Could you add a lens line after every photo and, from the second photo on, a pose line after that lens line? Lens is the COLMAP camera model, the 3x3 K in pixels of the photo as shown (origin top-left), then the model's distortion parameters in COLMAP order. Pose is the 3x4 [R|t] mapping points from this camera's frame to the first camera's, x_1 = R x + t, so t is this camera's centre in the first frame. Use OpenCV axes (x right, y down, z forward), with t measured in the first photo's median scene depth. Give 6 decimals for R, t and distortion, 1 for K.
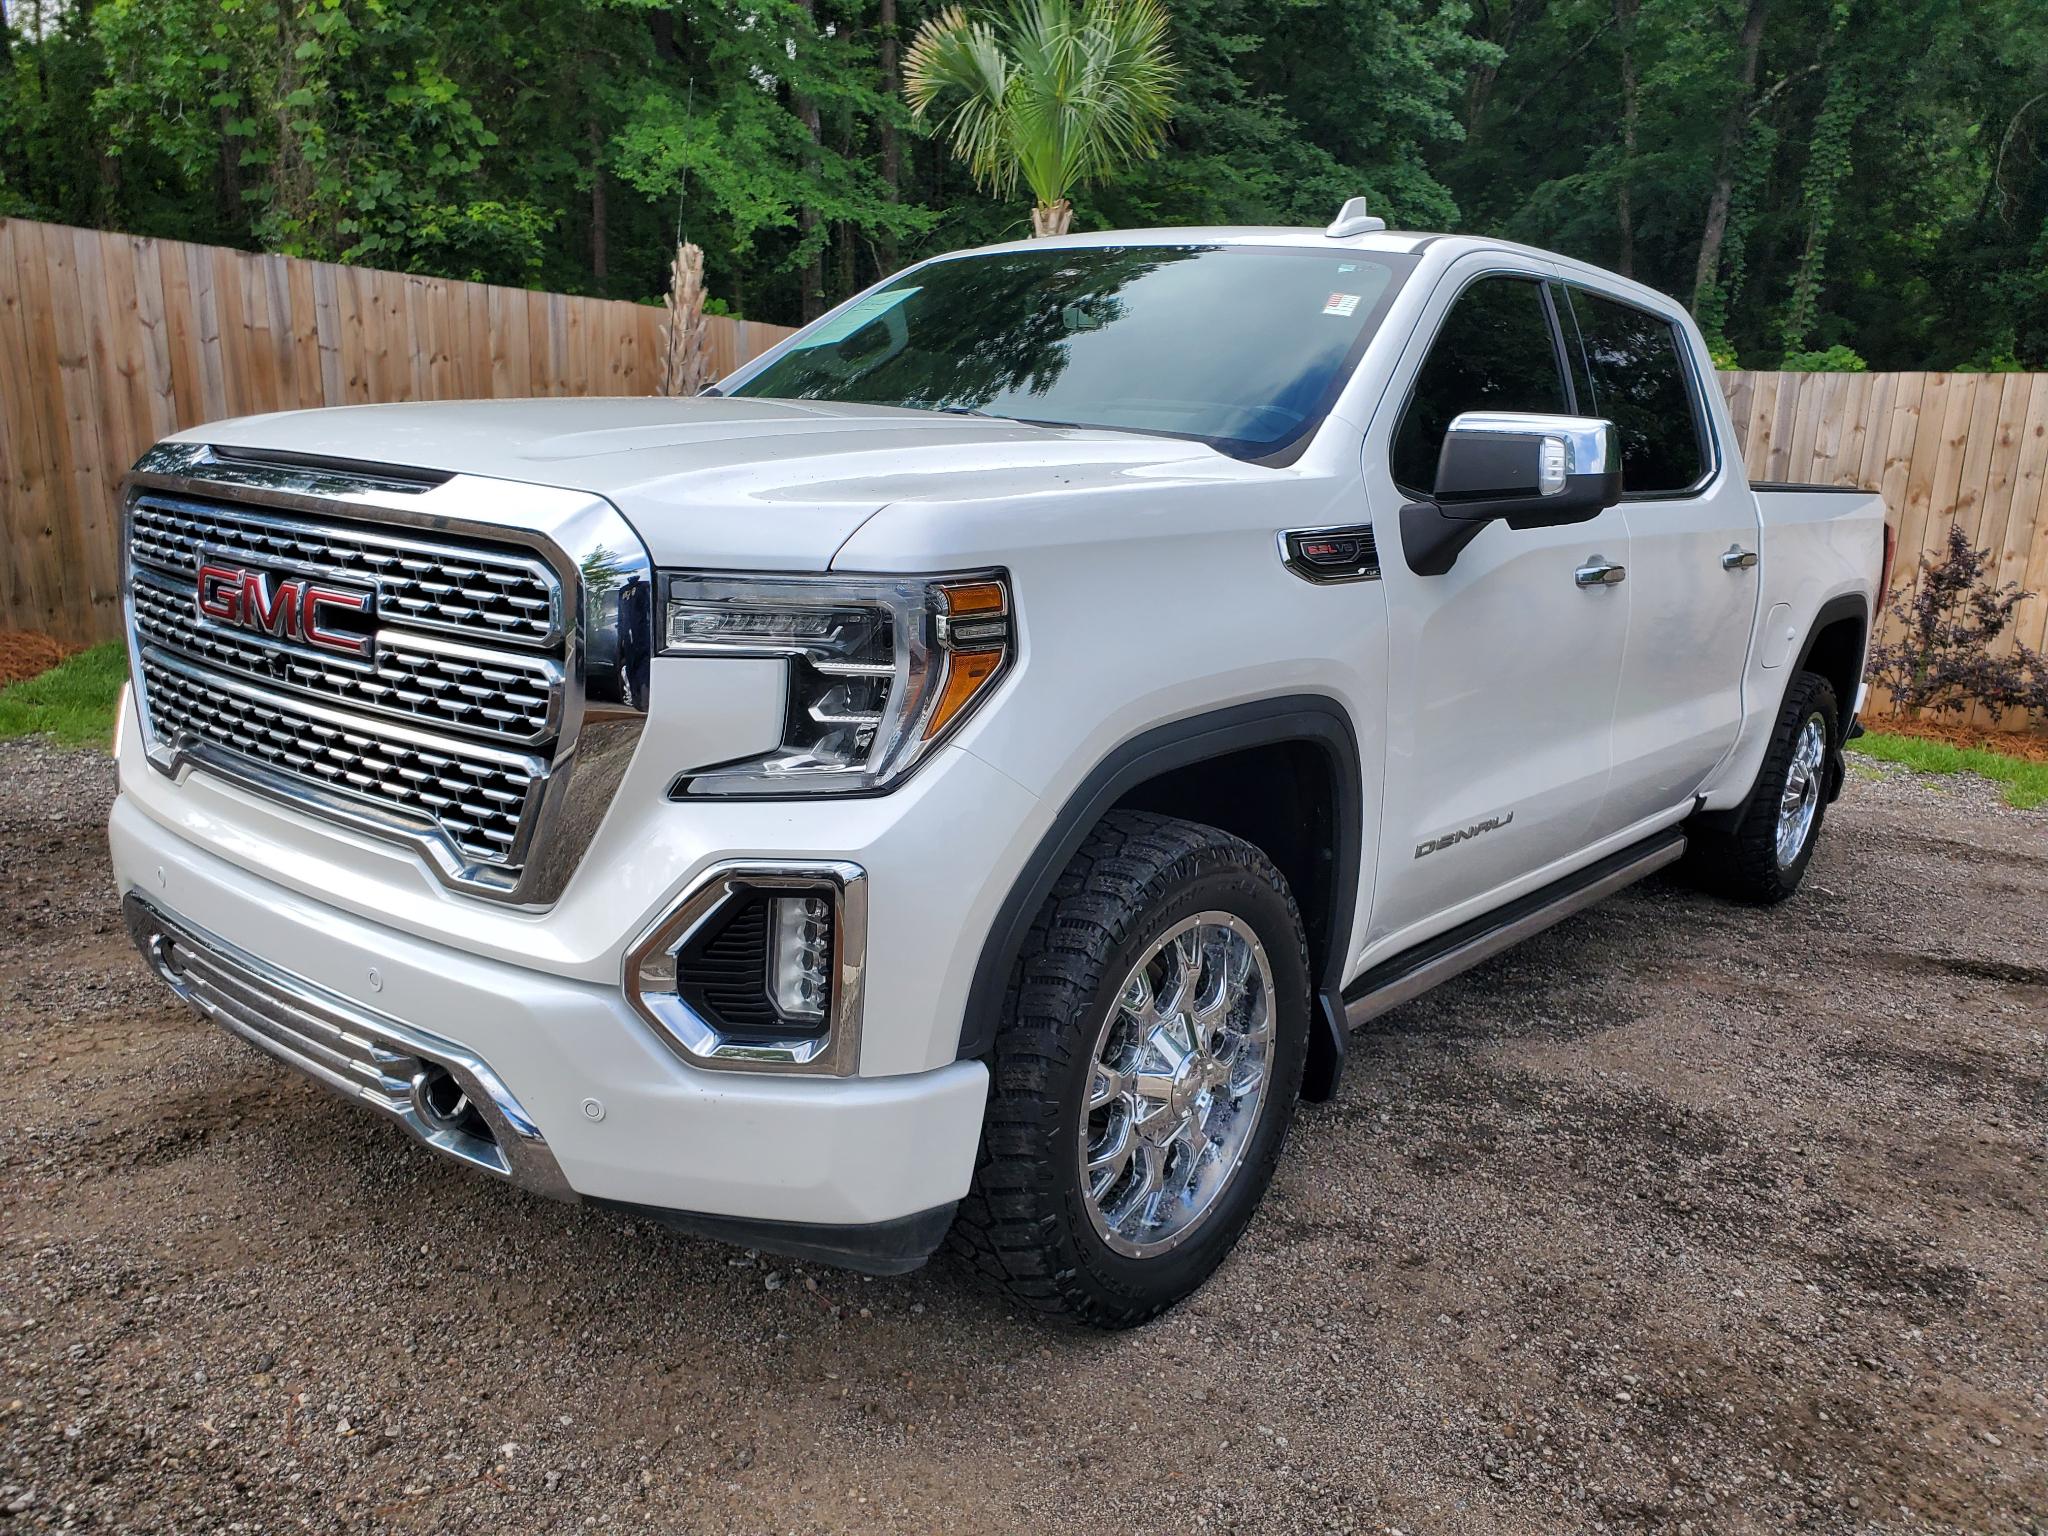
lens RADIAL K [[1593.3, 0, 1100.0], [0, 1593.3, 715.2], [0, 0, 1]] dist [-0.031822, 0.084958]
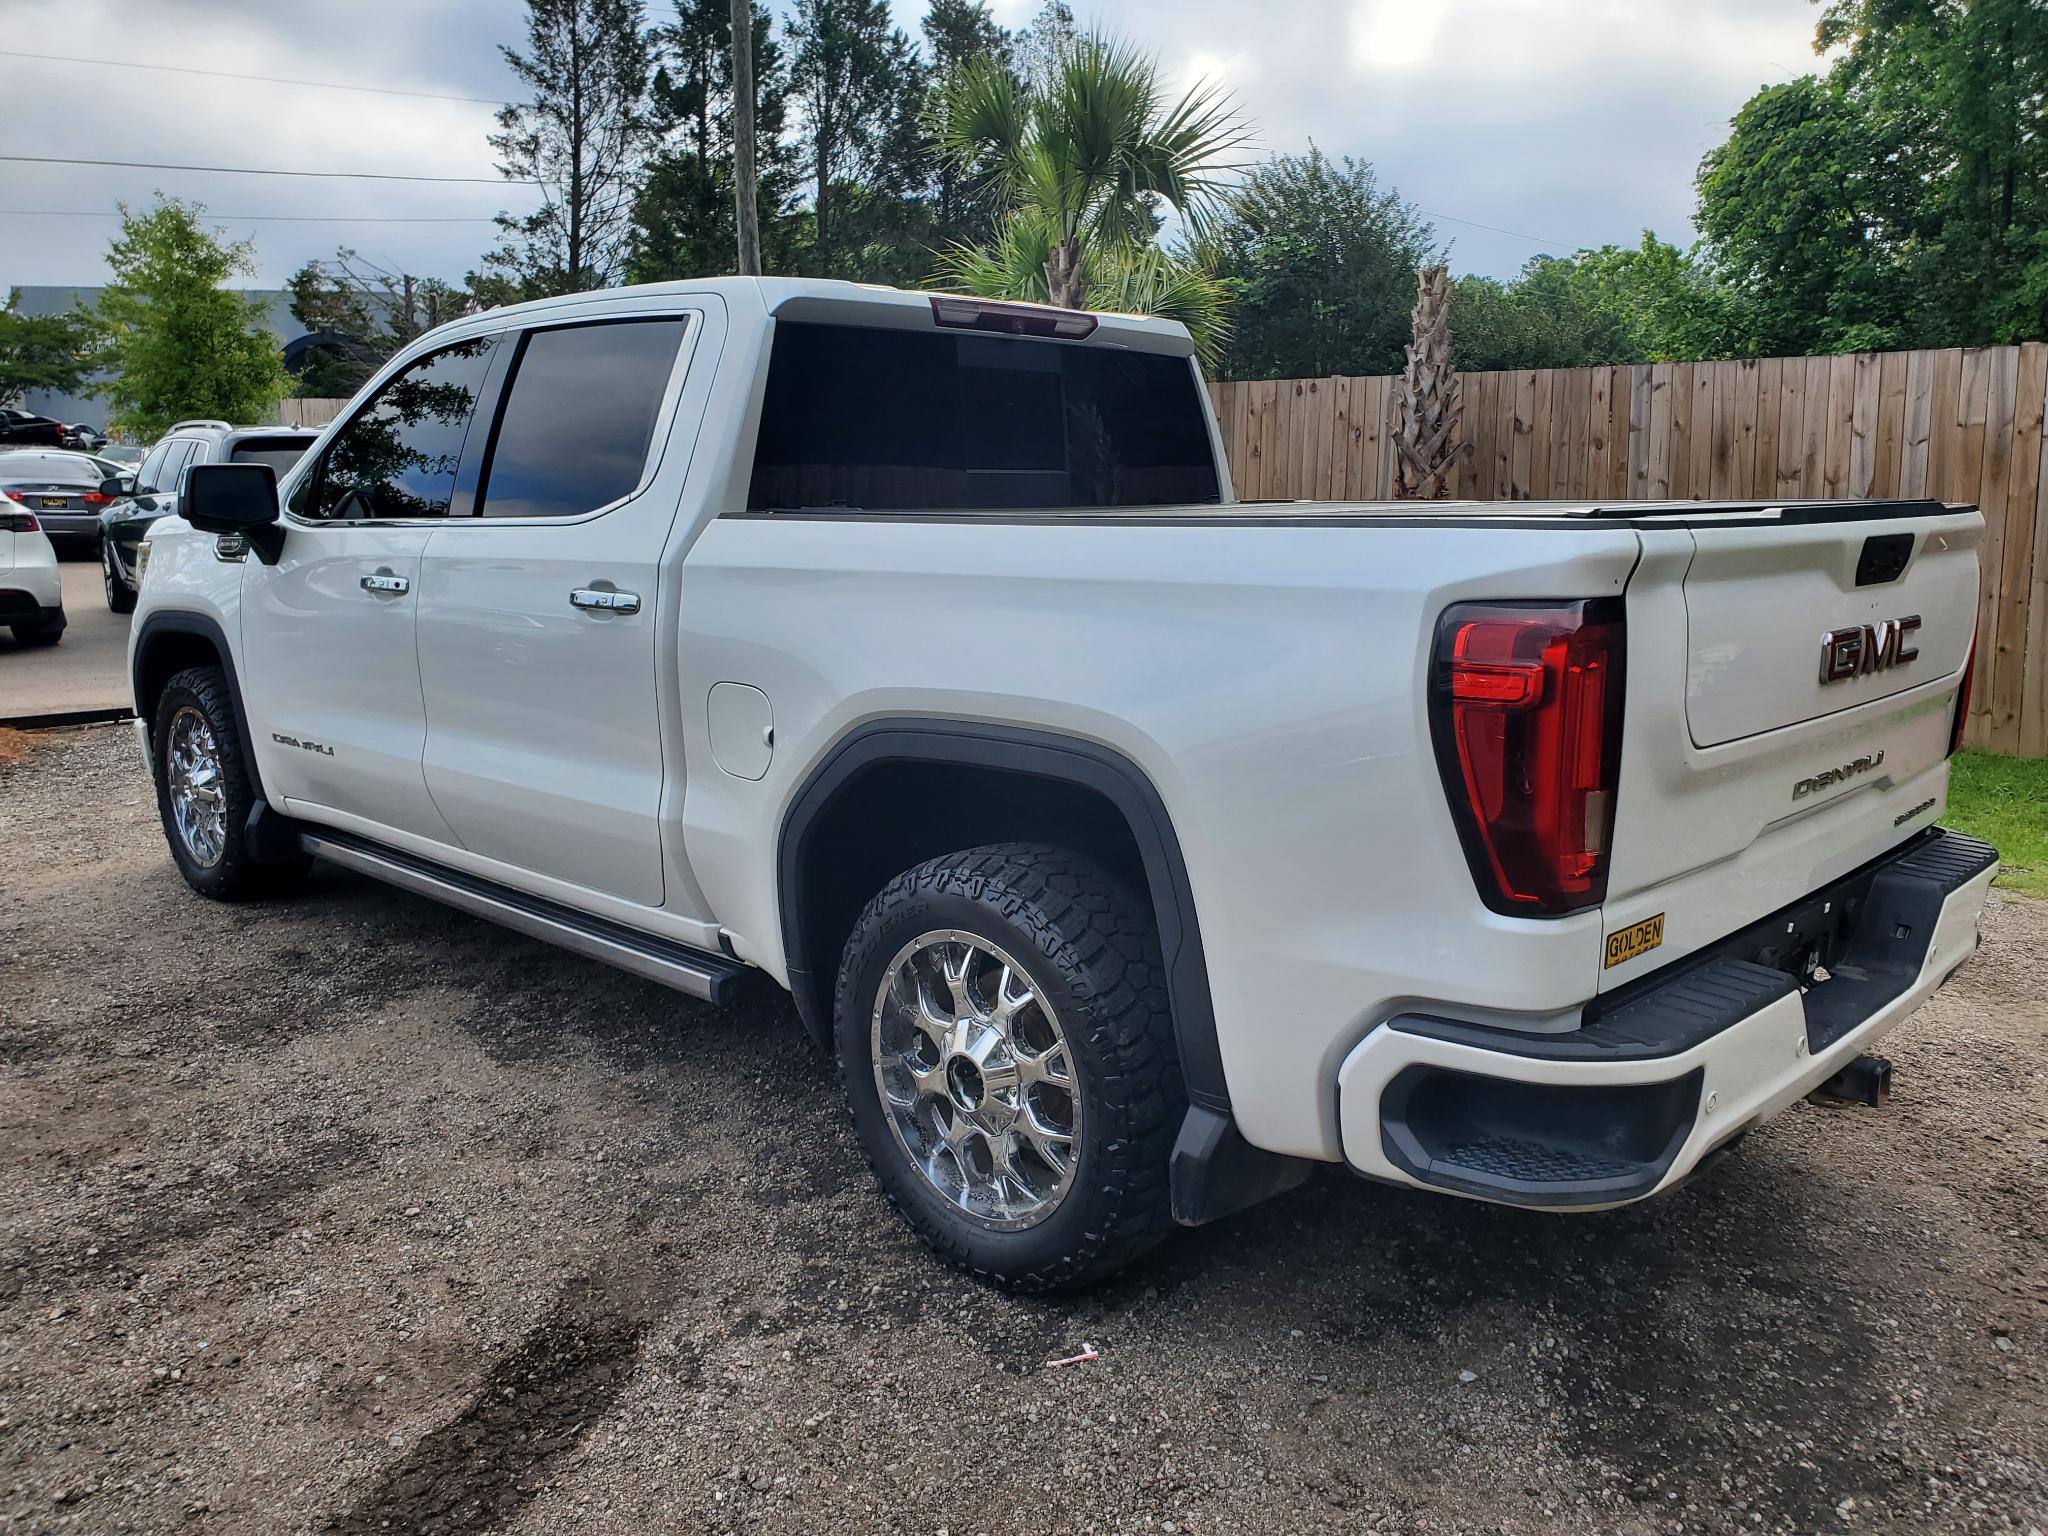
lens RADIAL K [[1589.7, 0, 1063.4], [0, 1589.7, 771.8], [0, 0, 1]] dist [-0.003585, 0.017122]
pose [[-0.084013, 0.114215, -0.989897, 1.292812], [-0.168890, 0.977405, 0.127107, -0.167246], [0.982048, 0.177863, -0.062825, 1.414351]]
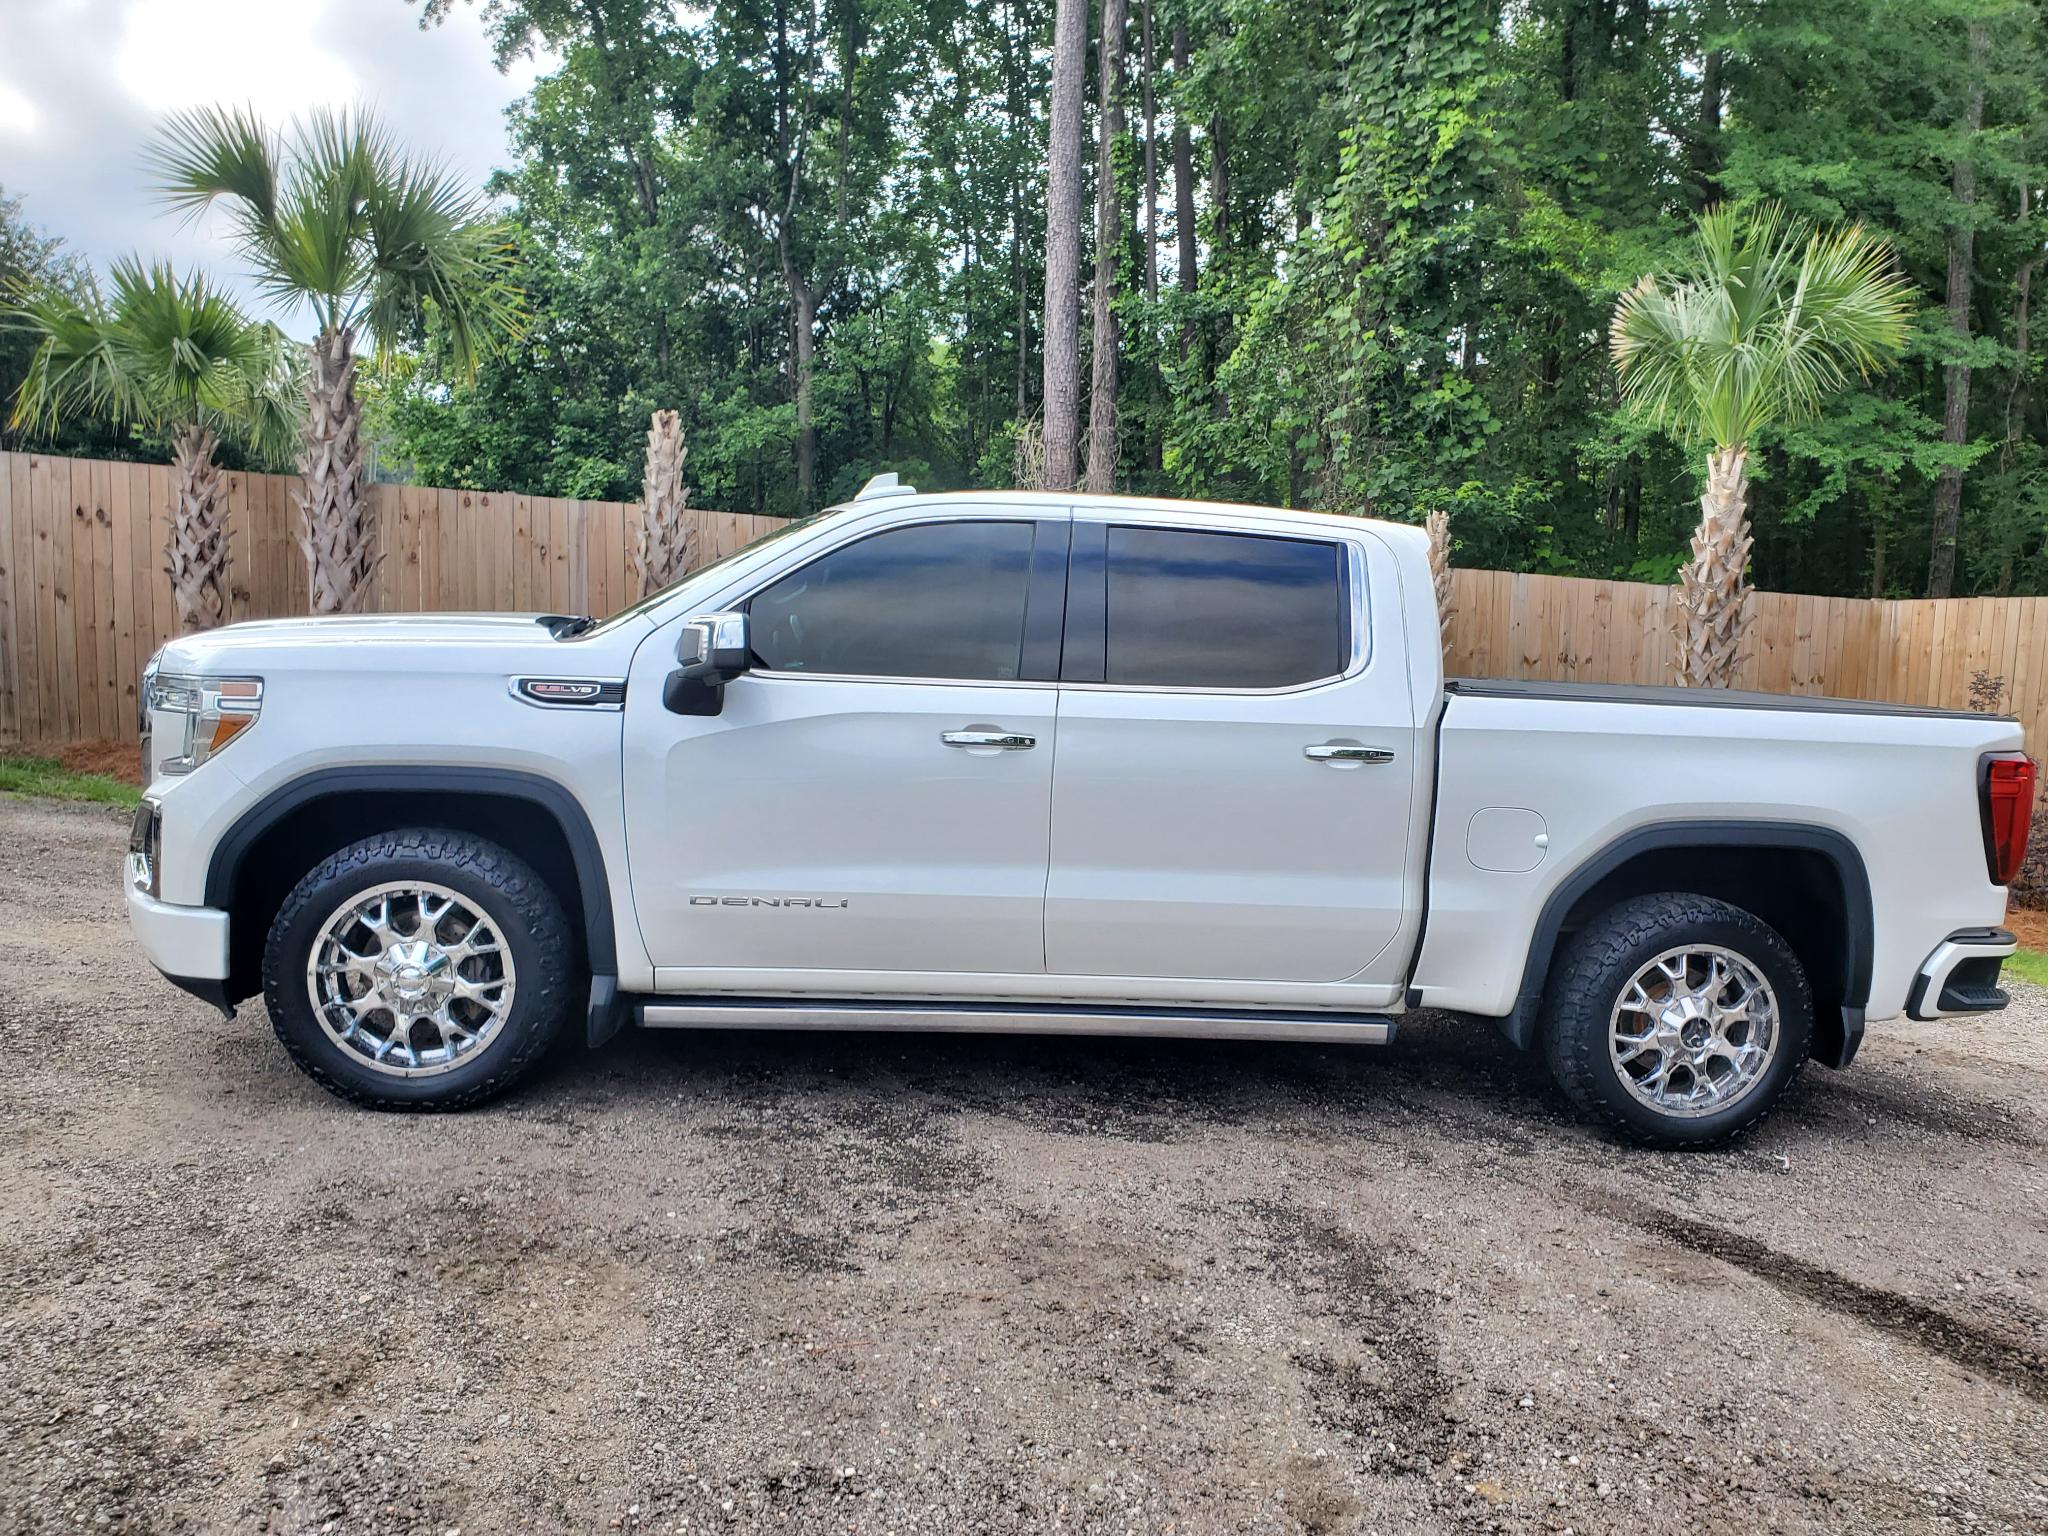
lens RADIAL K [[1583.5, 0, 1094.8], [0, 1583.5, 778.8], [0, 0, 1]] dist [-0.000173, 0.007750]
pose [[0.719821, 0.048428, -0.692469, 1.113590], [-0.132627, 0.988781, -0.068715, 0.018253], [0.681372, 0.141303, 0.718168, 0.128171]]
